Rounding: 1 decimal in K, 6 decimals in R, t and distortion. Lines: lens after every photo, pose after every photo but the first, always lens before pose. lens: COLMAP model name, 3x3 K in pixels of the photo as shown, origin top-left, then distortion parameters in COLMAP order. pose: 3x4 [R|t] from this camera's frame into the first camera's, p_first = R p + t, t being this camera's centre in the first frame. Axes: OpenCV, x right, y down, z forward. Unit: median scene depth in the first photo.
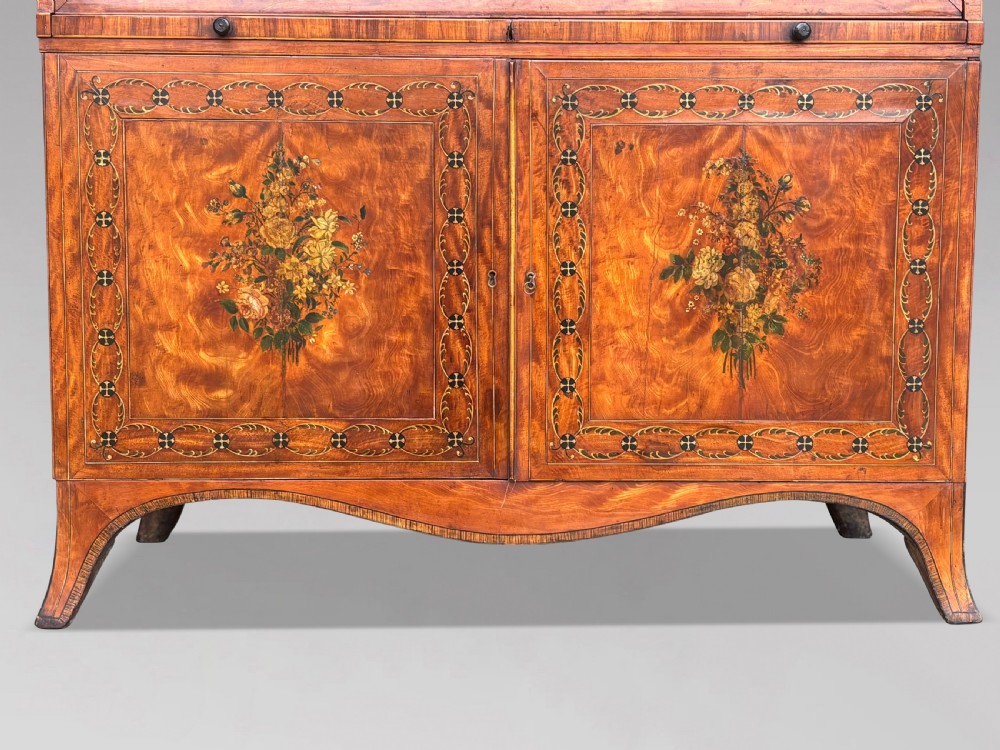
lens RADIAL K [[1693.5, 0, 500.6], [0, 1693.5, 374.5], [0, 0, 1]] dist [0.294412, -1.360217]
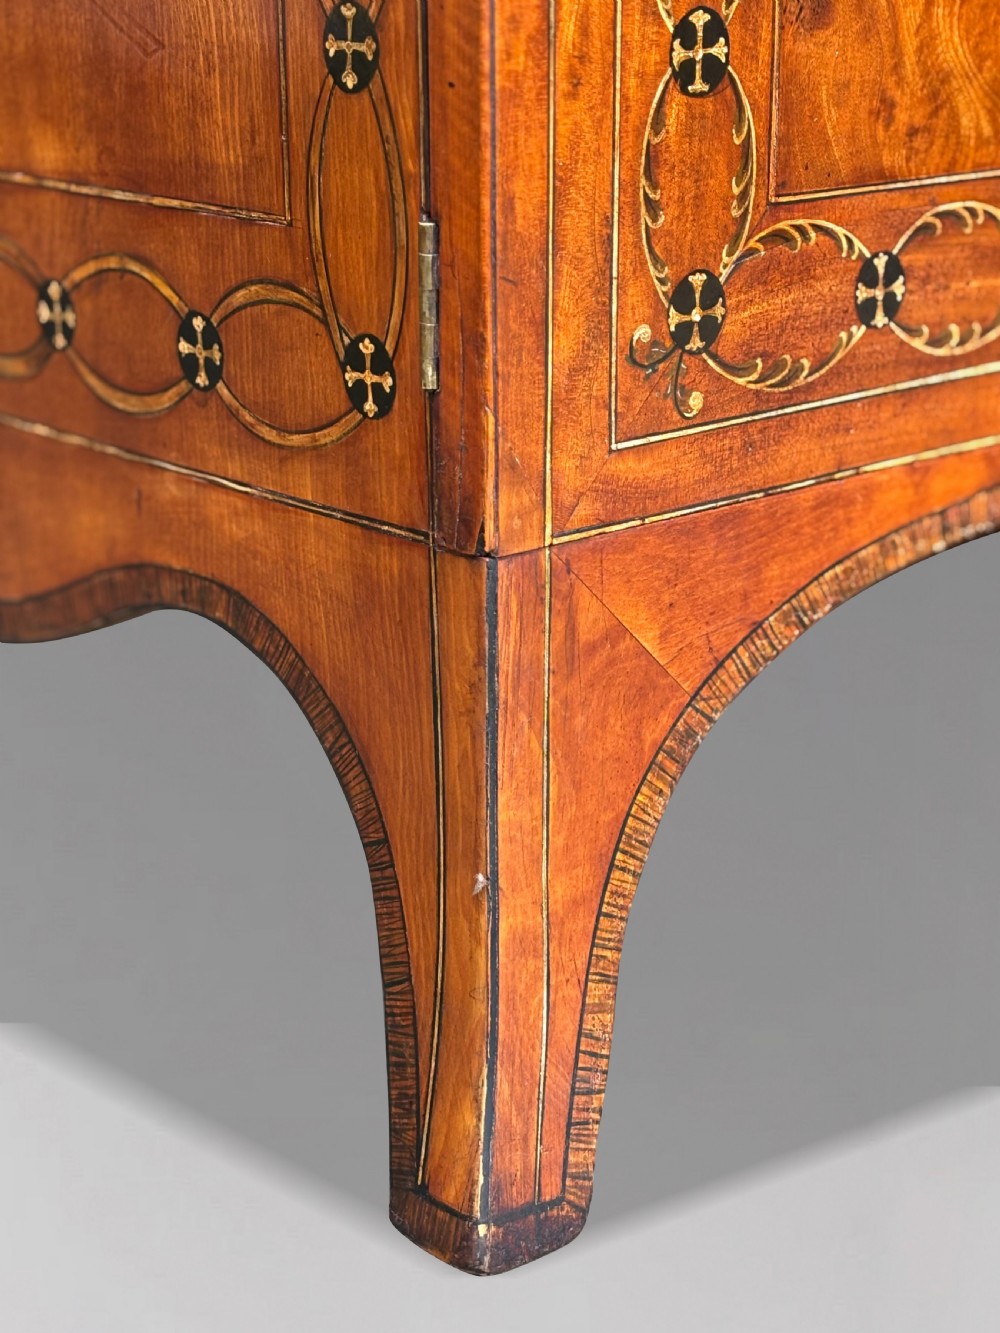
lens RADIAL K [[2348.2, 0, 526.4], [0, 2348.2, 676.6], [0, 0, 1]] dist [0.292638, -1.255186]
pose [[0.764249, -0.200586, 0.612934, -0.426293], [0.069456, 0.970474, 0.230990, 0.013415], [-0.641170, -0.133962, 0.755616, 0.798685]]
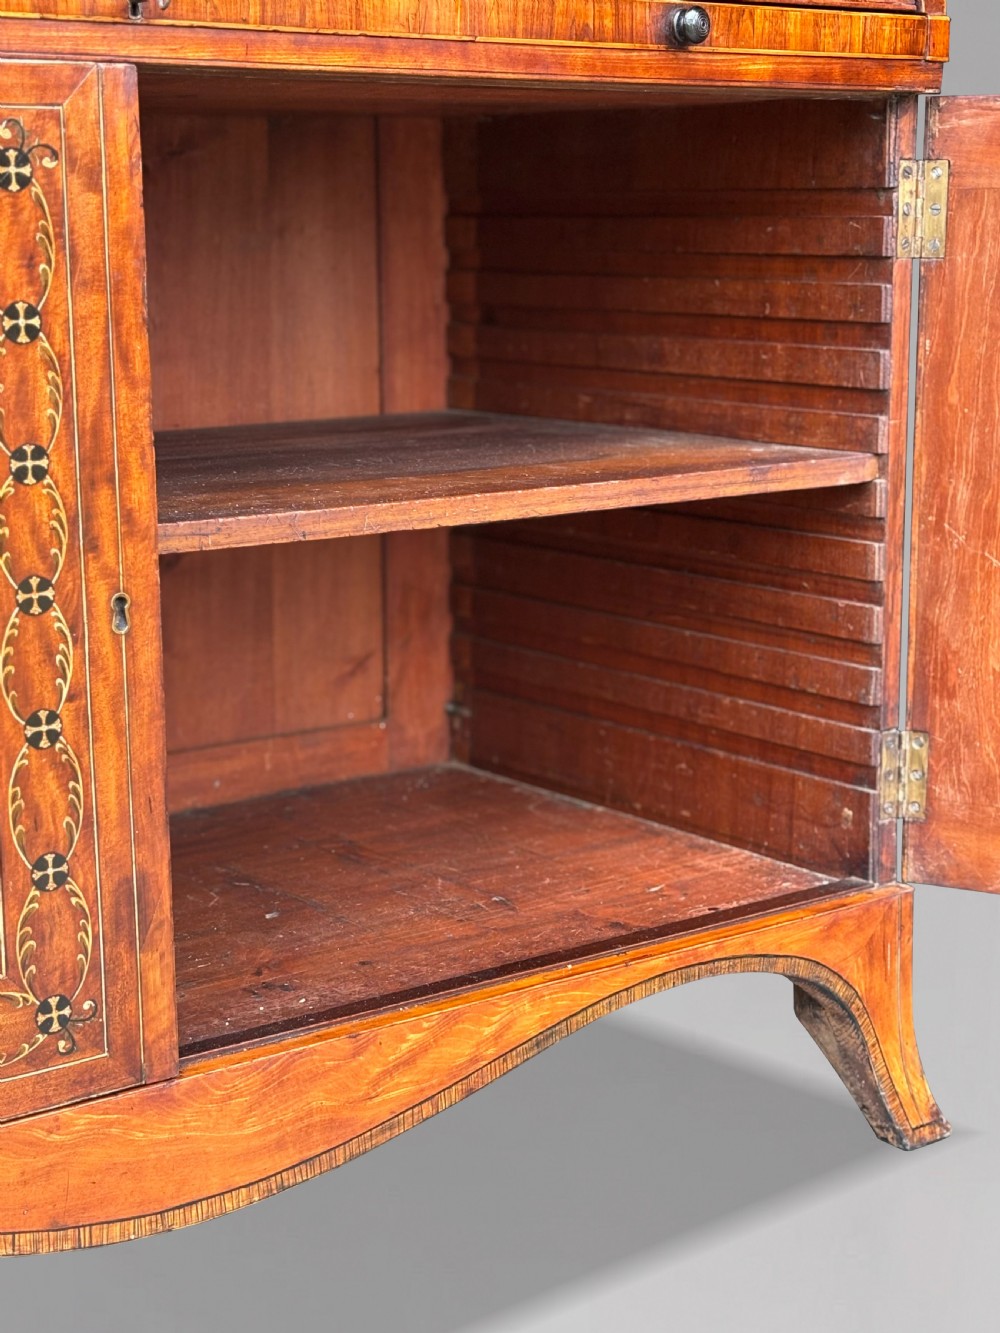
lens RADIAL K [[2348.2, 0, 526.4], [0, 2348.2, 676.6], [0, 0, 1]] dist [0.292638, -1.255186]
pose [[0.801454, -0.124931, 0.584862, -0.260610], [0.074993, 0.991213, 0.108964, -0.095829], [-0.593335, -0.043469, 0.803781, 0.485633]]
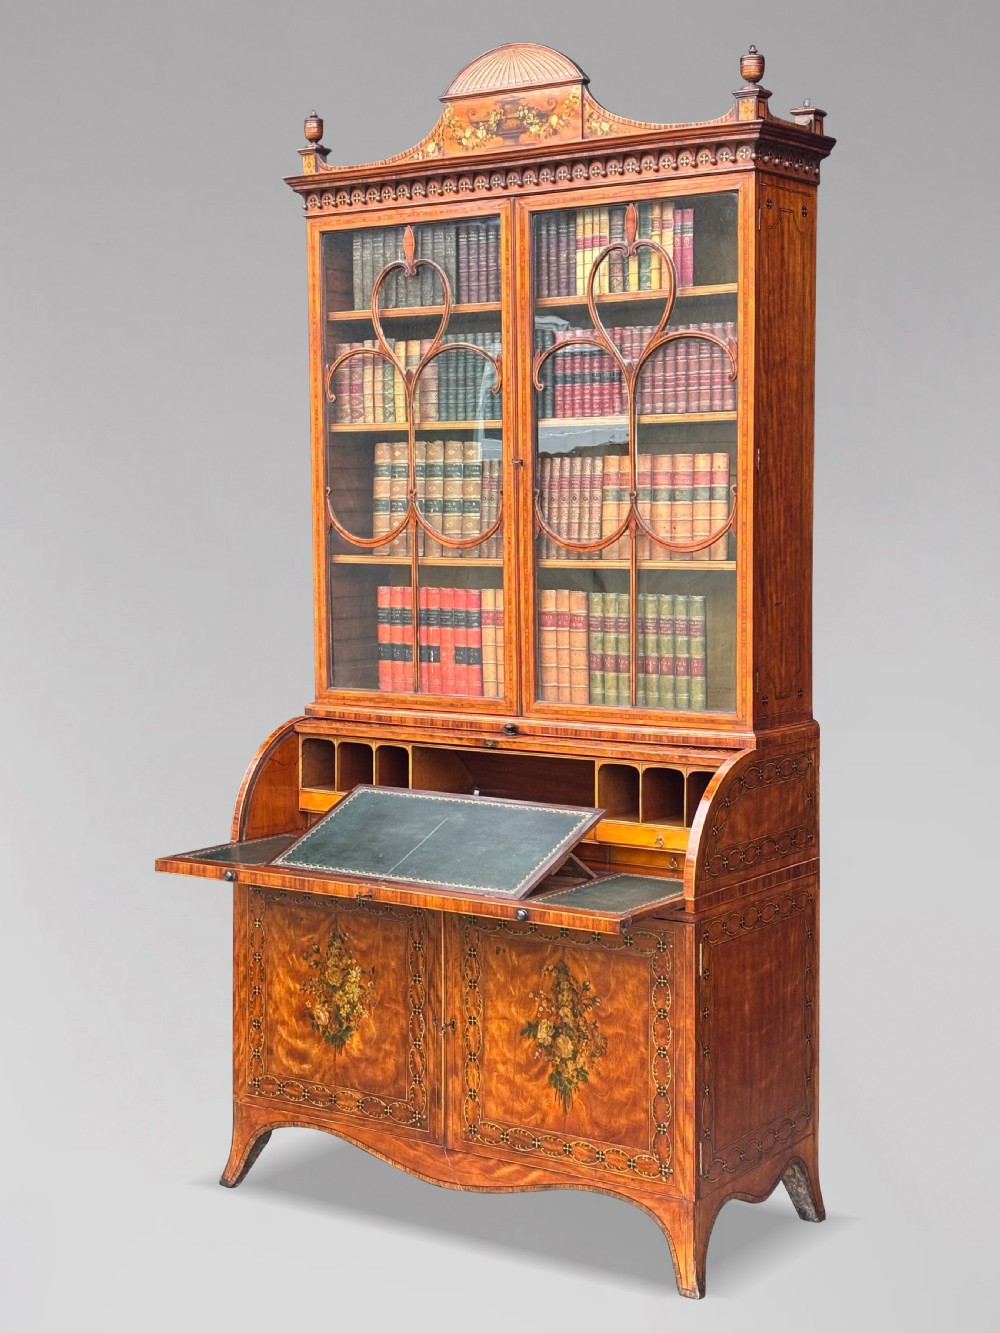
lens RADIAL K [[2058.2, 0, 504.7], [0, 2058.2, 676.1], [0, 0, 1]] dist [0.257879, -1.049602]
pose [[0.813653, 0.044107, -0.579675, 1.183637], [-0.062162, 0.998002, -0.011316, -0.366653], [0.578018, 0.045241, 0.814769, -0.591905]]
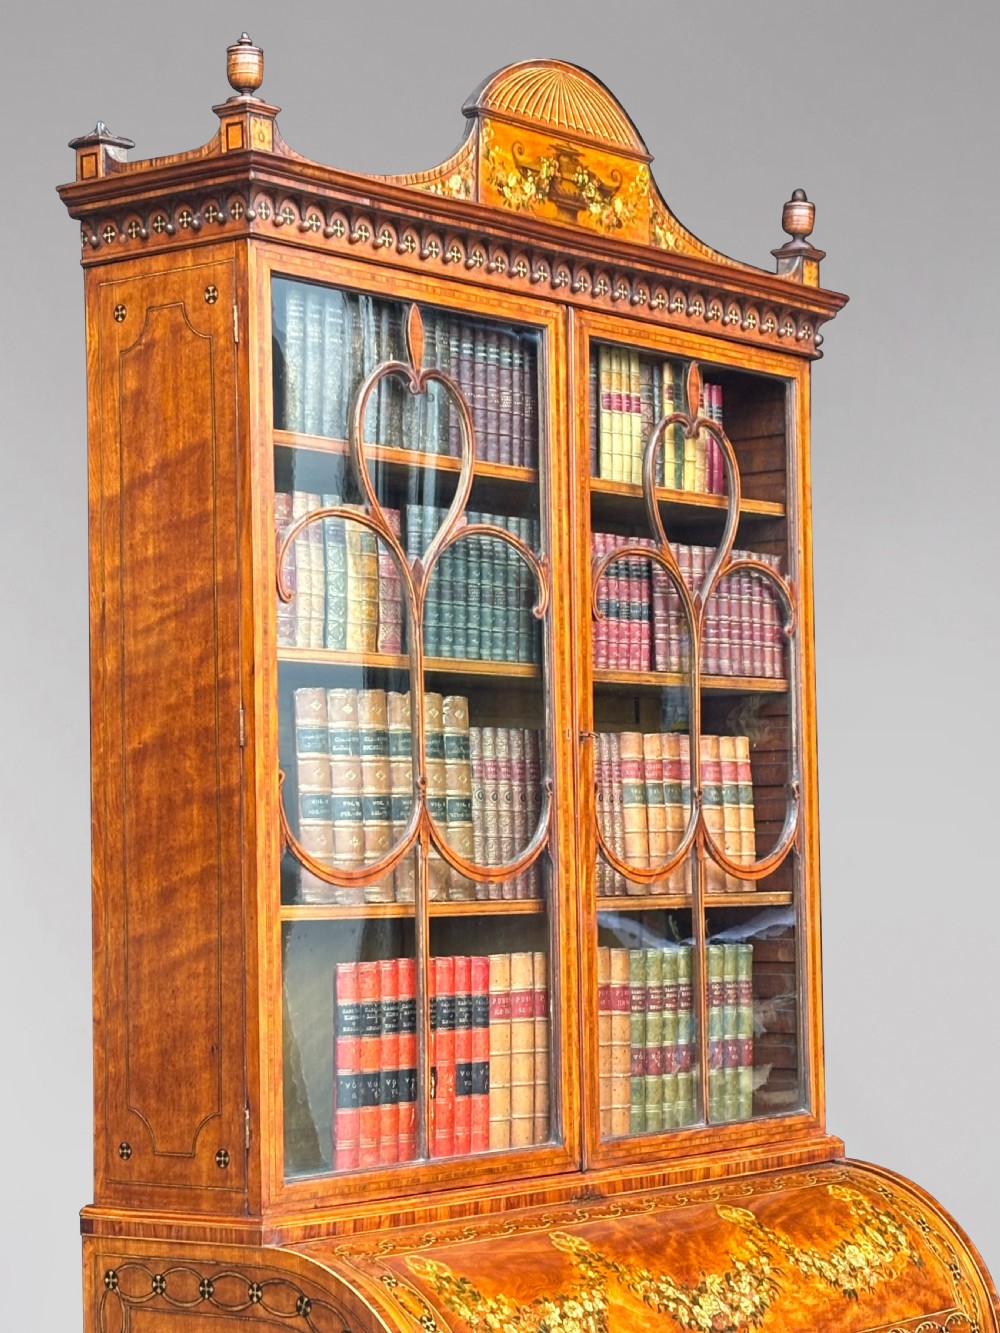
lens RADIAL K [[3052.1, 0, 539.7], [0, 3052.1, 700.7], [0, 0, 1]] dist [0.323213, -1.656992]
pose [[0.633721, 0.028991, 0.773018, -1.393599], [0.106457, 0.986521, -0.124271, -0.399929], [-0.766201, 0.161046, 0.622093, -0.042951]]
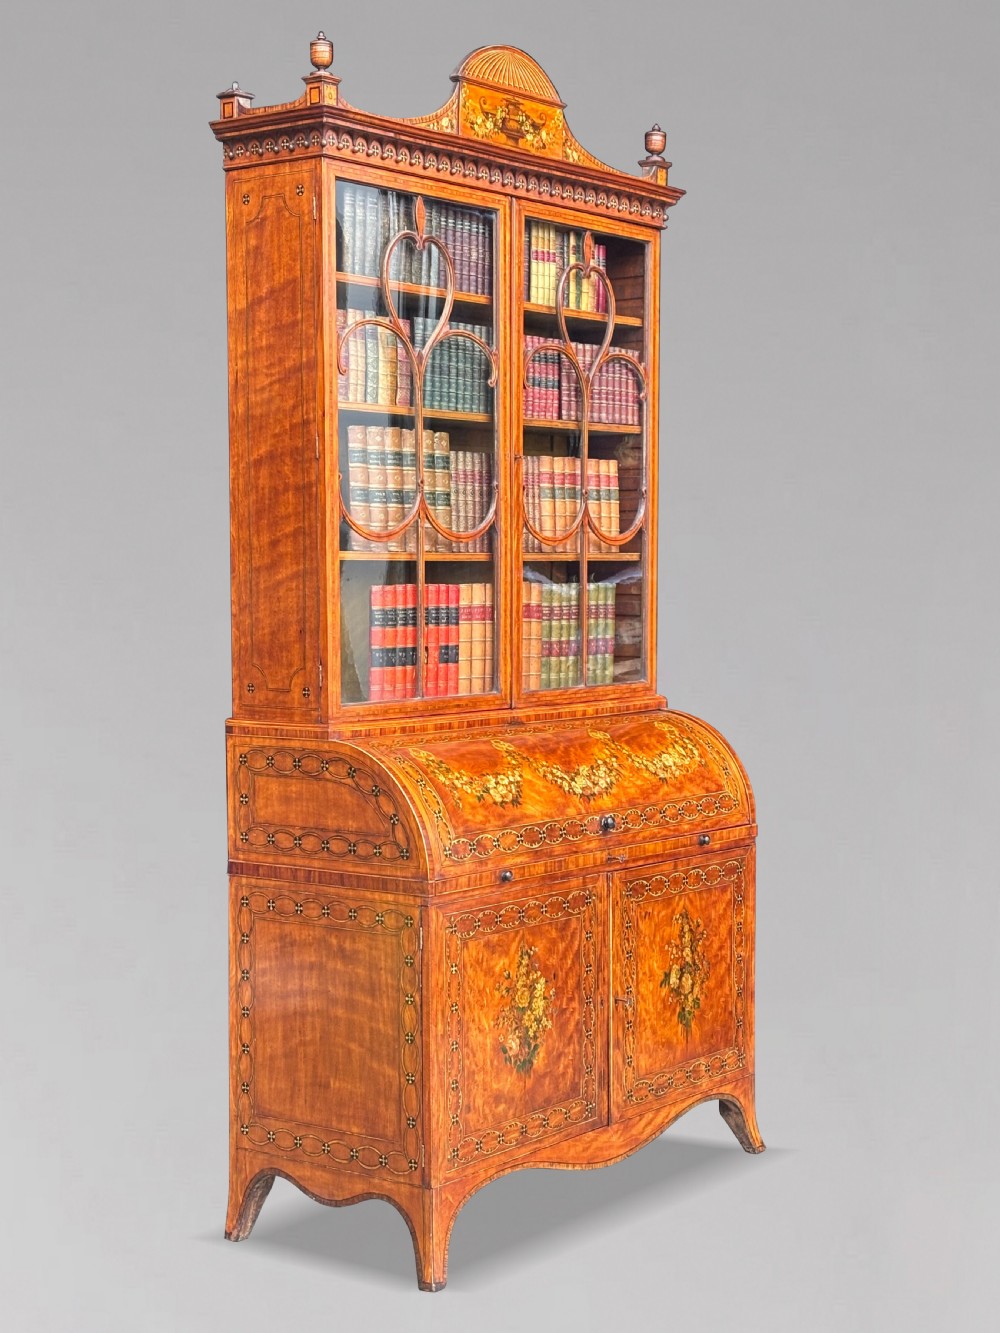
lens RADIAL K [[2112.3, 0, 524.2], [0, 2112.3, 677.2], [0, 0, 1]] dist [0.301397, -1.292277]
pose [[0.629570, -0.045982, 0.775582, -1.641743], [0.089359, 0.995908, -0.013491, -0.351281], [-0.771788, 0.077799, 0.631103, -0.271516]]
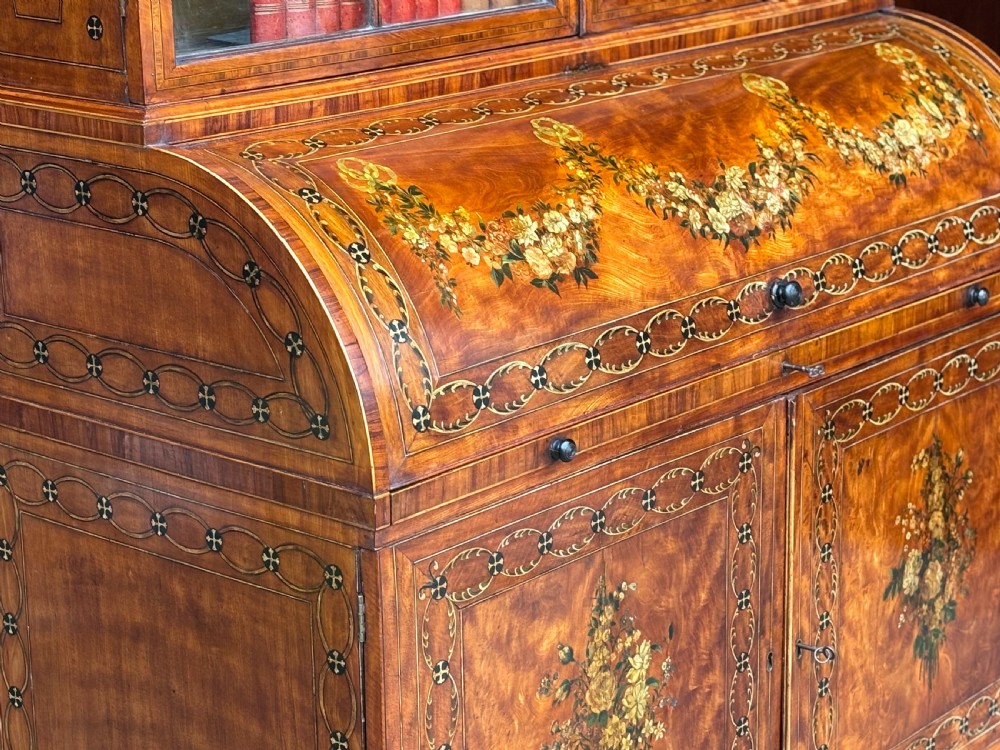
lens RADIAL K [[2289.6, 0, 504.2], [0, 2289.6, 341.9], [0, 0, 1]] dist [0.323213, -1.656992]
pose [[0.667551, -0.205147, 0.715745, -0.828971], [0.096175, 0.976998, 0.190329, -0.419068], [-0.738327, -0.058217, 0.671926, 0.373794]]
